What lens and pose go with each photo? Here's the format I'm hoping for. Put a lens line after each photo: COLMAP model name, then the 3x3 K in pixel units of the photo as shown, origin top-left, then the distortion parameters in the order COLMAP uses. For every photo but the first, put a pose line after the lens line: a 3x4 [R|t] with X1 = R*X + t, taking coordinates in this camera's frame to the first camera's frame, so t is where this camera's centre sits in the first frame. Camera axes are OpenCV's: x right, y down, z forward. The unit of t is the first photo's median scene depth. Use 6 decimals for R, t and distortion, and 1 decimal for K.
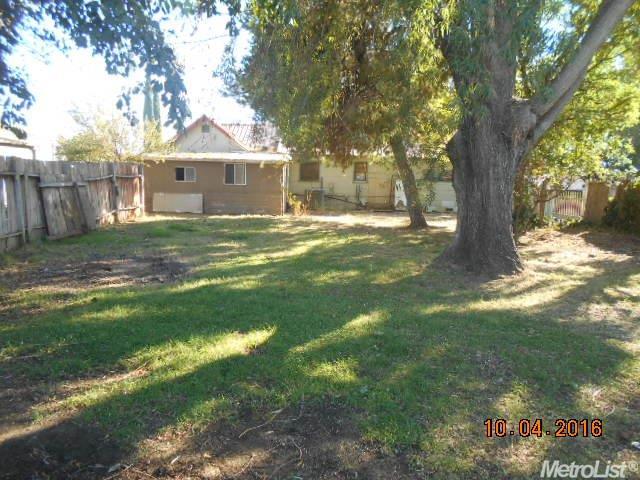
lens RADIAL K [[503.5, 0, 320.3], [0, 503.5, 240.2], [0, 0, 1]] dist [-0.000487, 0.000556]
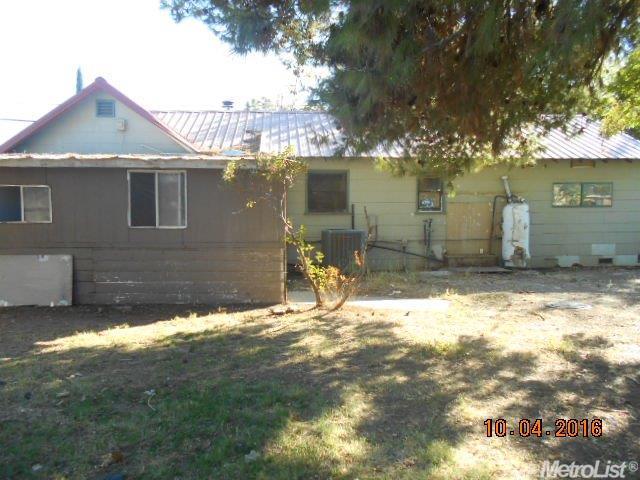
lens RADIAL K [[503.5, 0, 319.8], [0, 503.5, 239.7], [0, 0, 1]] dist [-0.000487, 0.000556]
pose [[0.997151, -0.031426, 0.068573, -0.063798], [0.035625, 0.997508, -0.060901, -0.063639], [-0.066488, 0.063170, 0.995786, 0.529223]]
